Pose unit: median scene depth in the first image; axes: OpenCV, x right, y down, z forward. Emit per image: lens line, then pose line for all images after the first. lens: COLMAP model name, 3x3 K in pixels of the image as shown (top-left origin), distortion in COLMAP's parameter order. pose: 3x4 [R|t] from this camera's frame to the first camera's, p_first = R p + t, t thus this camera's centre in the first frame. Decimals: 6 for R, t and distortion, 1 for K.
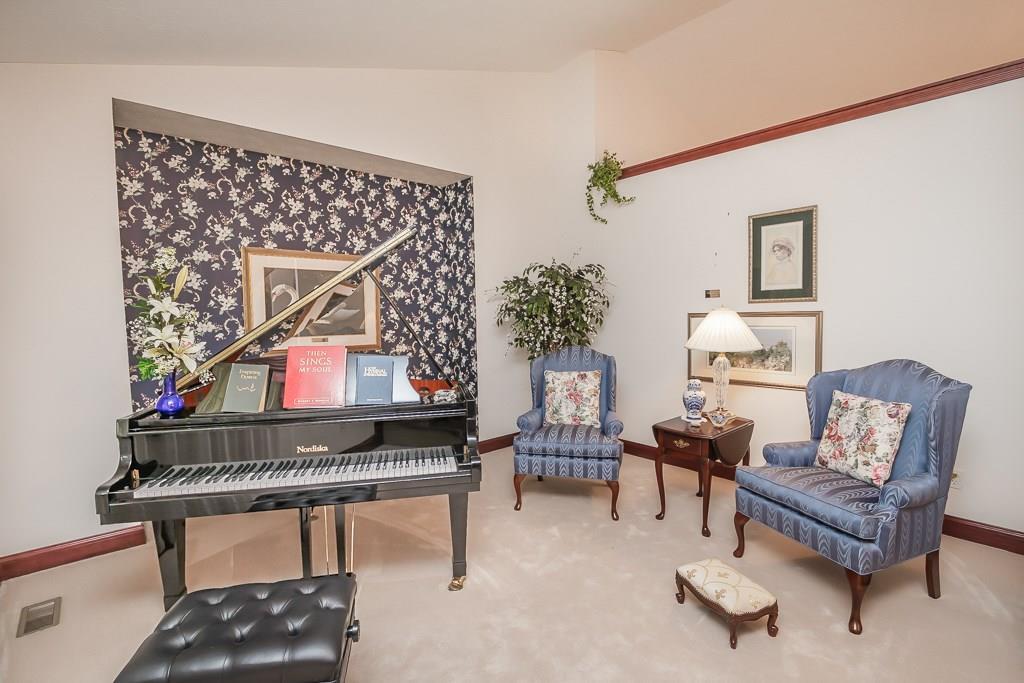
lens RADIAL K [[479.4, 0, 515.1], [0, 479.4, 339.9], [0, 0, 1]] dist [0.003957, -0.017530]
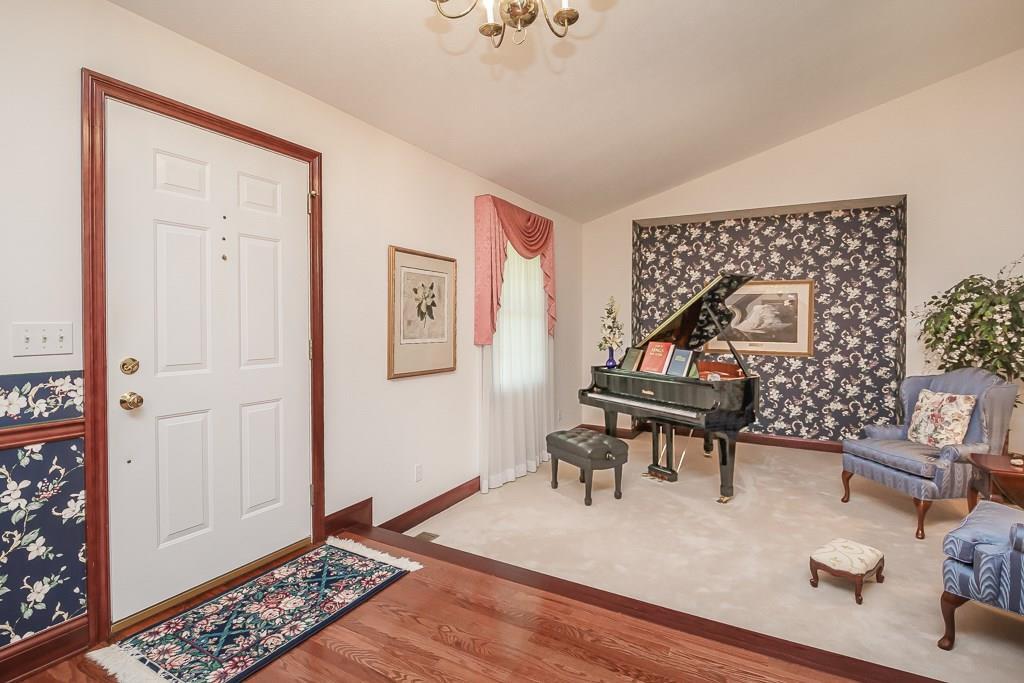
lens RADIAL K [[479.4, 0, 515.1], [0, 479.4, 339.9], [0, 0, 1]] dist [0.003957, -0.017530]
pose [[0.335123, 0.052315, -0.940721, 0.721092], [-0.068591, 0.997163, 0.031019, -0.009577], [0.939674, 0.054129, 0.337761, -0.123425]]
